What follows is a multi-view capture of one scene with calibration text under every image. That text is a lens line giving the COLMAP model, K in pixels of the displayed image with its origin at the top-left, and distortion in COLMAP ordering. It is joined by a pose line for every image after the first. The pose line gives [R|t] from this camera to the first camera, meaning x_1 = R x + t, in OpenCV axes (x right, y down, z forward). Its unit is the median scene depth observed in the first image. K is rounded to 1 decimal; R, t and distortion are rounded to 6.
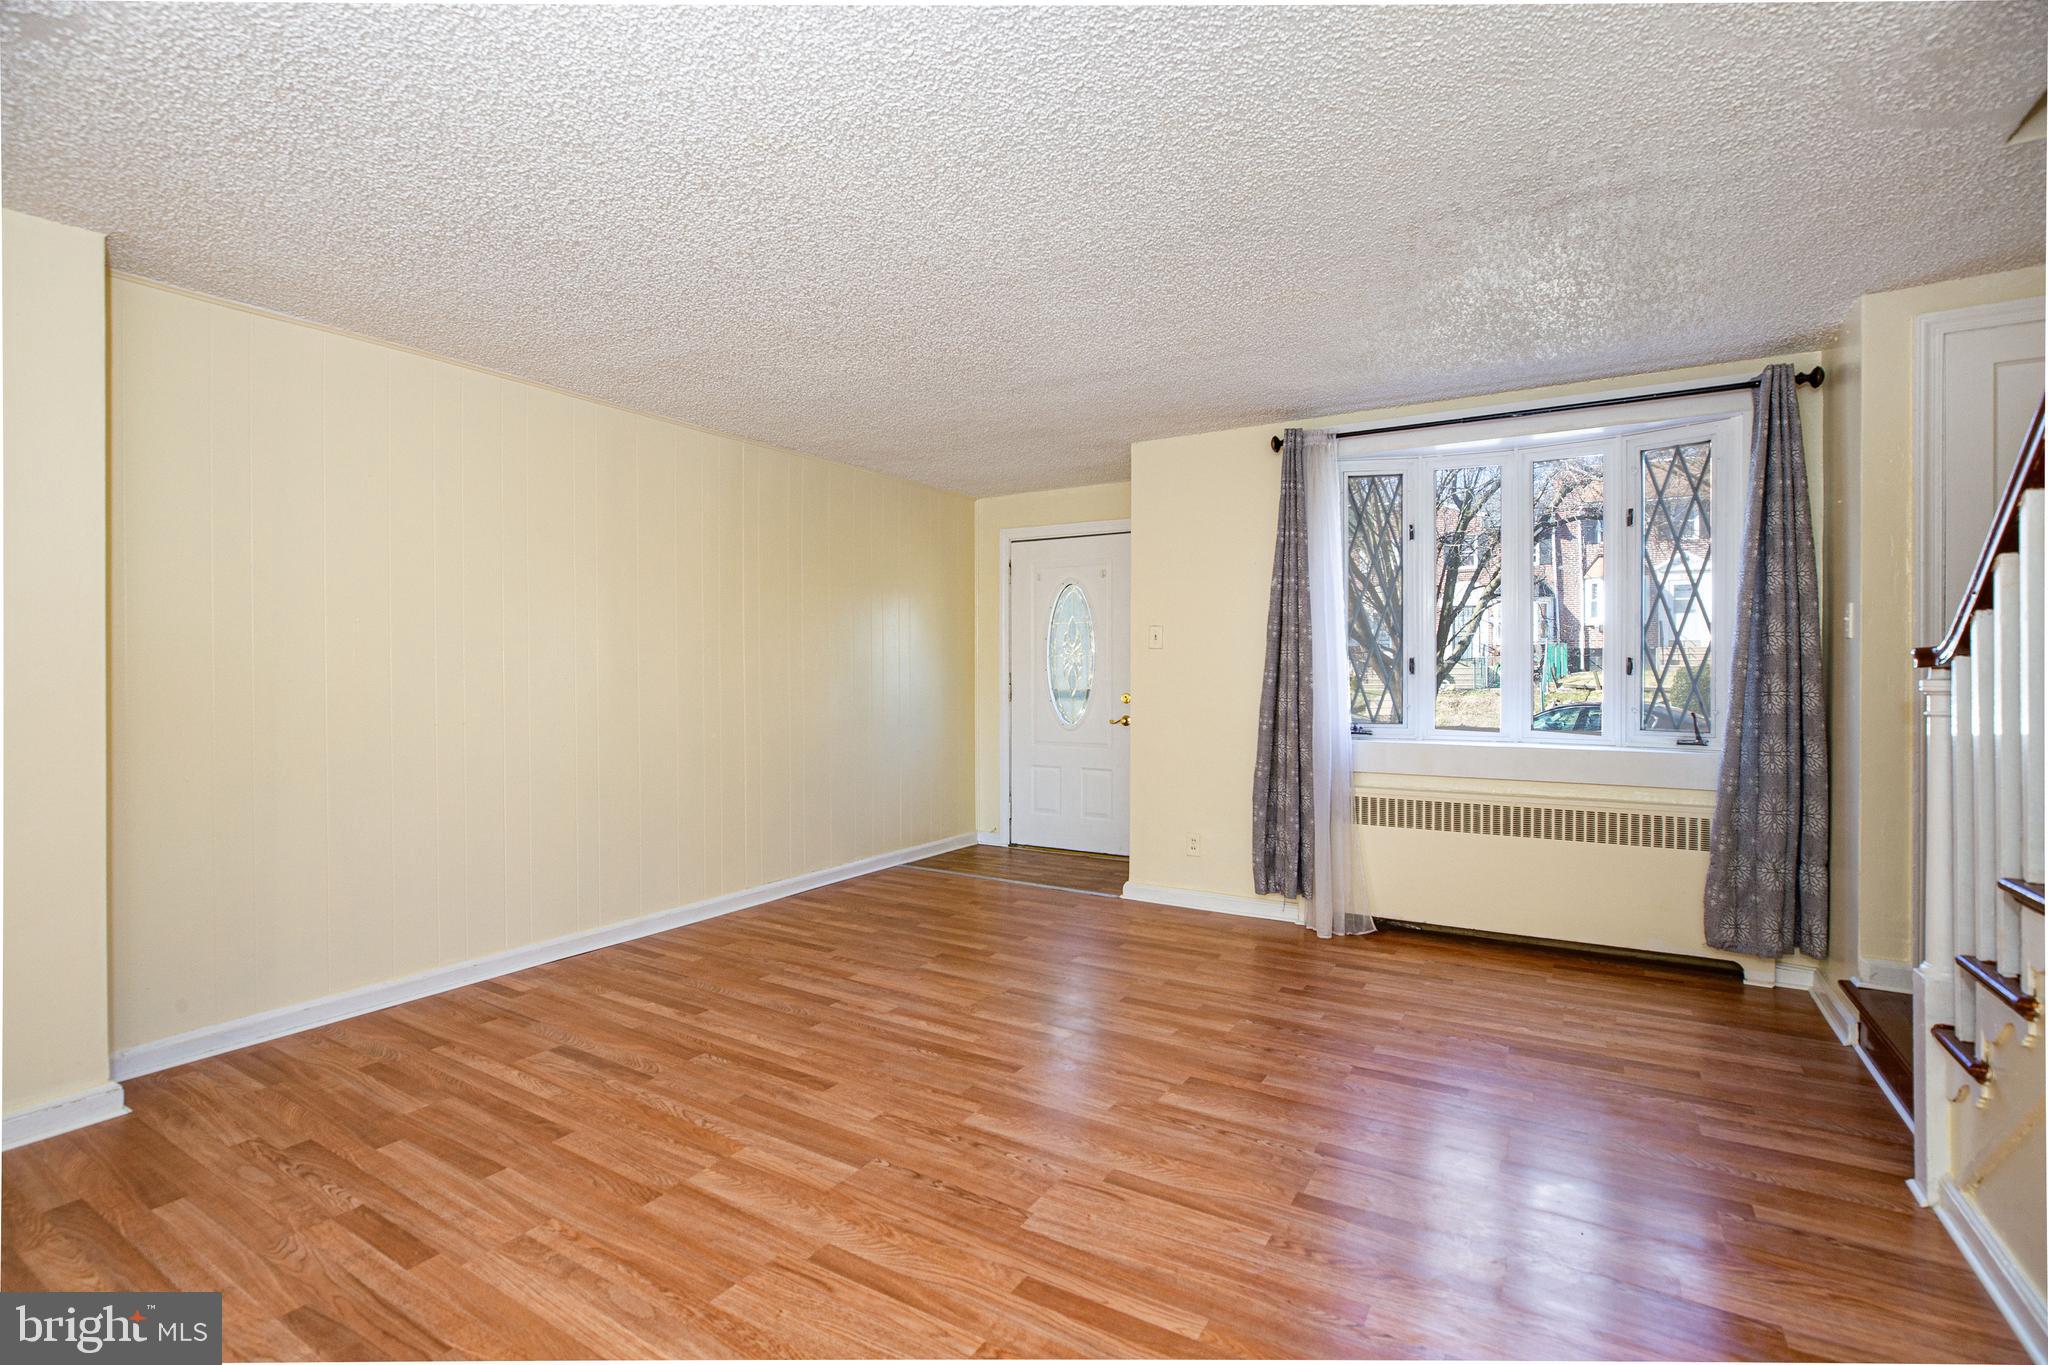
lens RADIAL K [[944.0, 0, 1029.3], [0, 944.0, 673.7], [0, 0, 1]] dist [-0.039462, 0.010747]
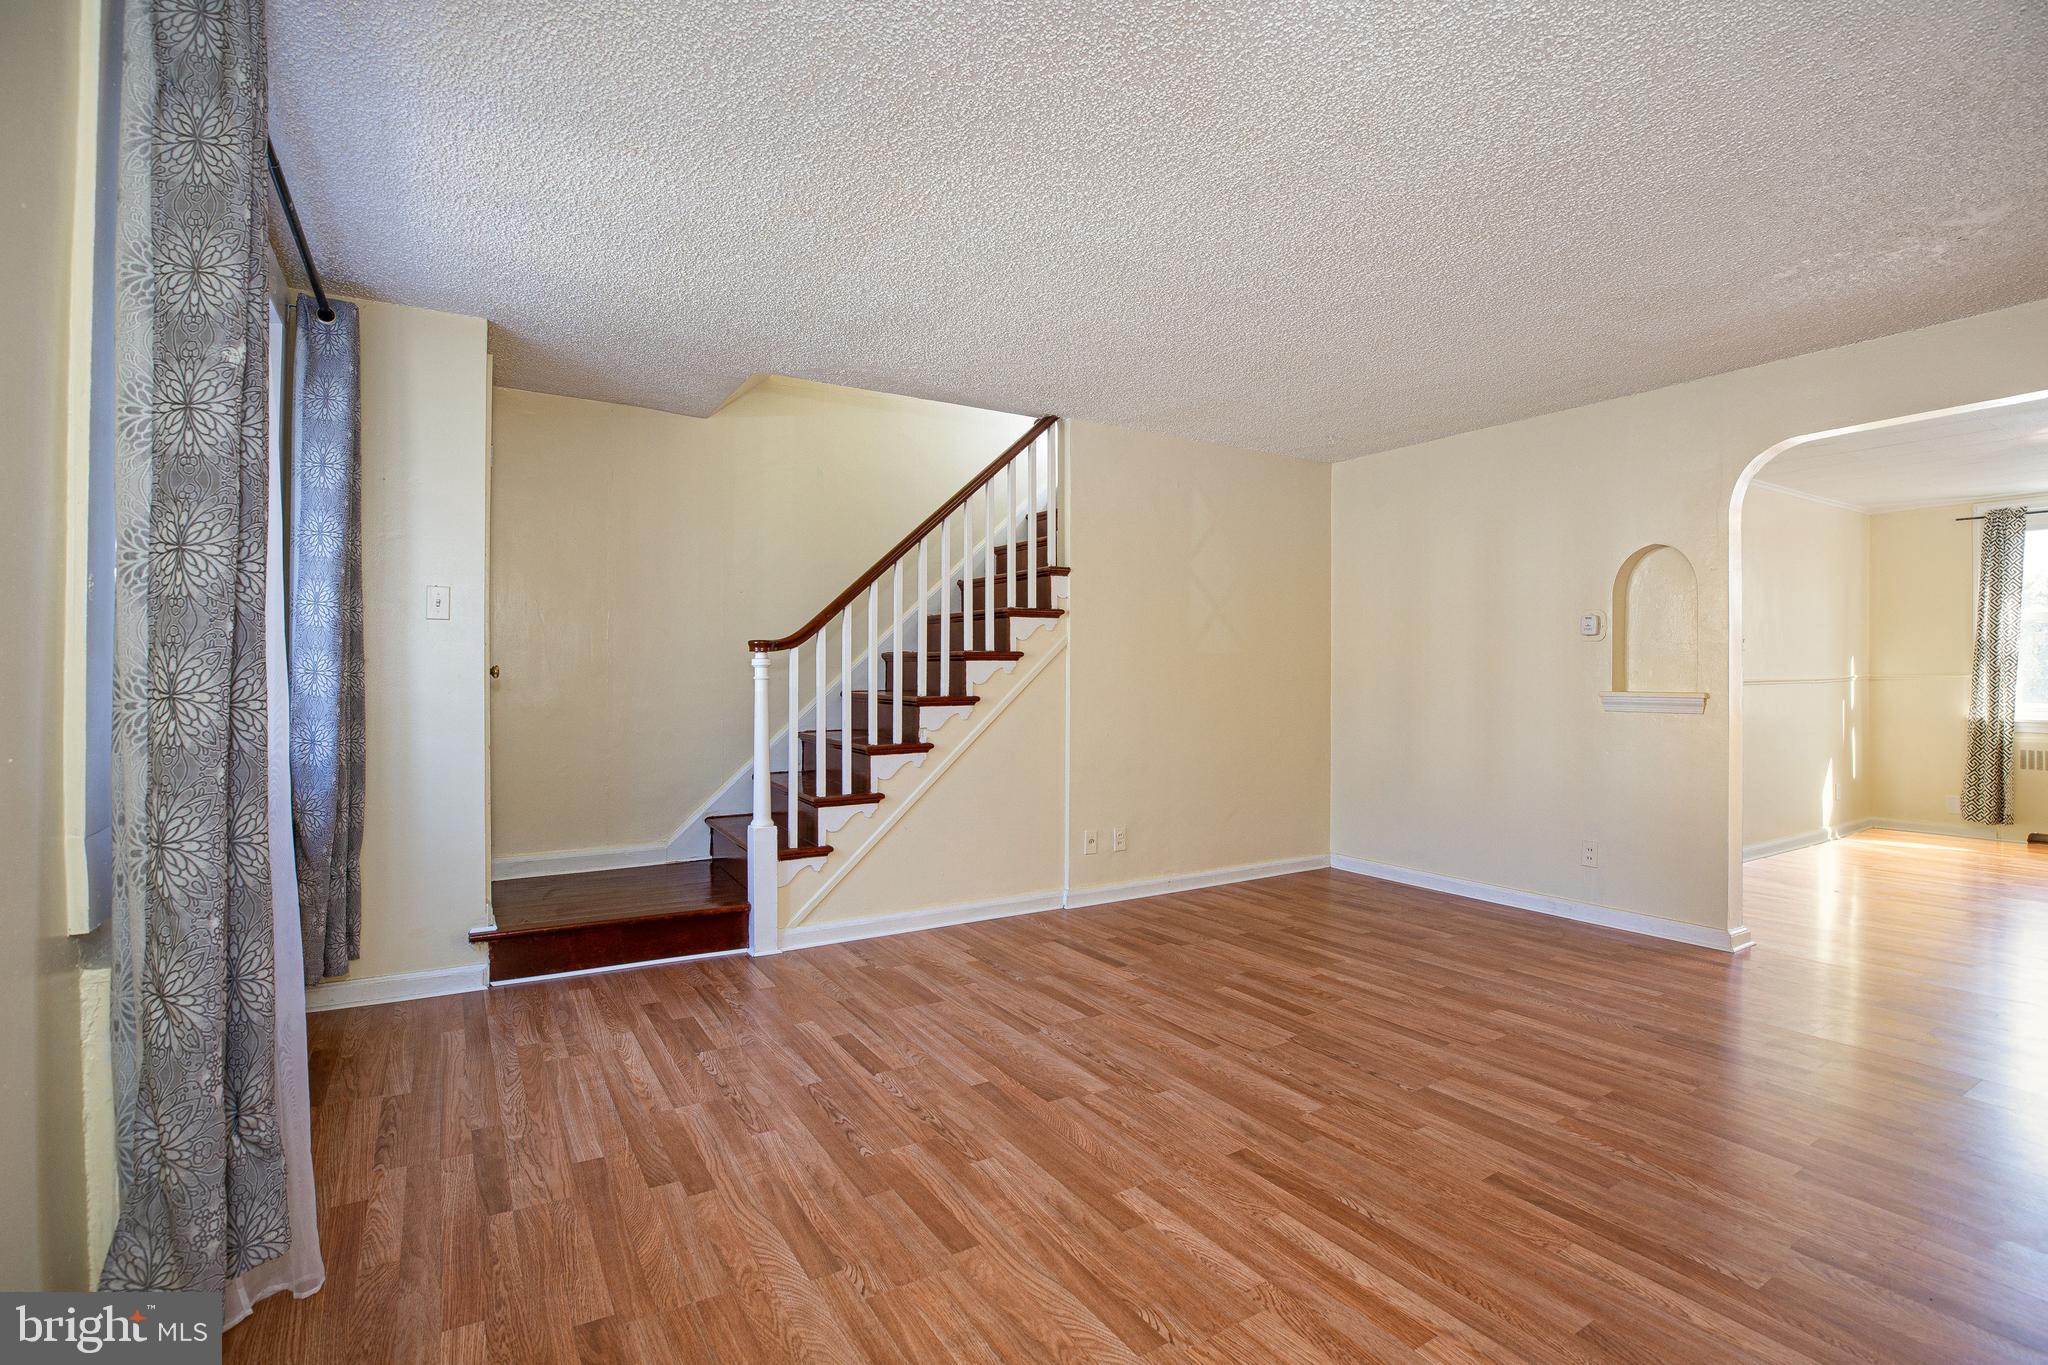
lens RADIAL K [[944.0, 0, 1025.1], [0, 944.0, 669.2], [0, 0, 1]] dist [-0.039462, 0.010747]
pose [[-0.891491, 0.002022, 0.453034, -0.175234], [0.000869, 0.999996, -0.002753, 0.019953], [-0.453037, -0.002060, -0.891489, 1.499120]]
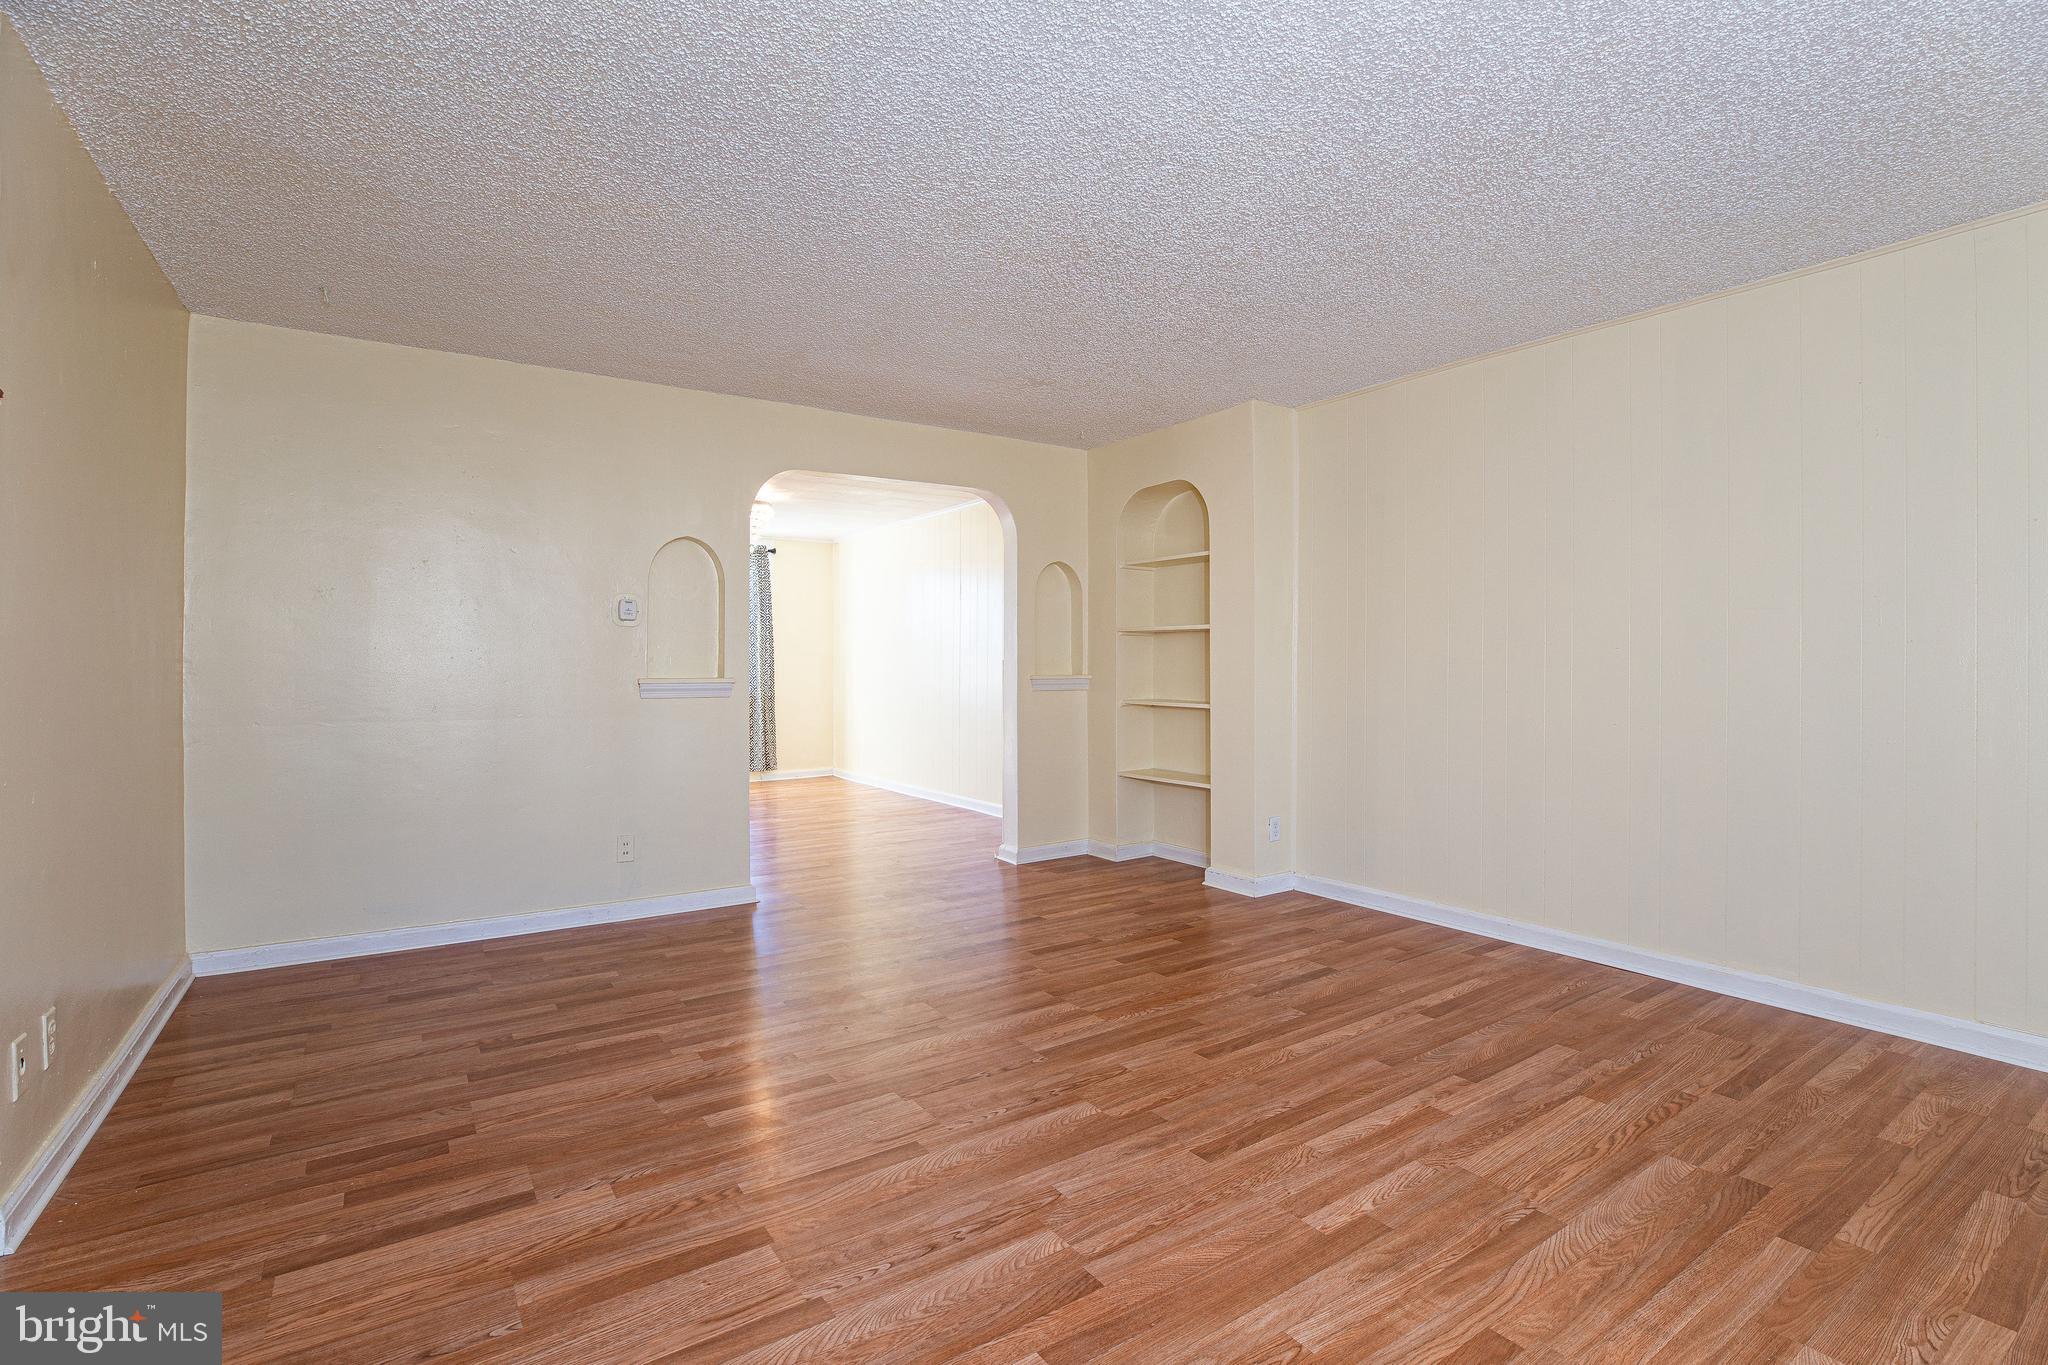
lens RADIAL K [[944.0, 0, 1029.7], [0, 944.0, 669.4], [0, 0, 1]] dist [-0.039462, 0.010747]
pose [[-0.415719, 0.004176, -0.909483, 0.613333], [-0.004710, 0.999966, 0.006745, 0.023560], [0.909481, 0.007087, -0.415685, 1.002490]]
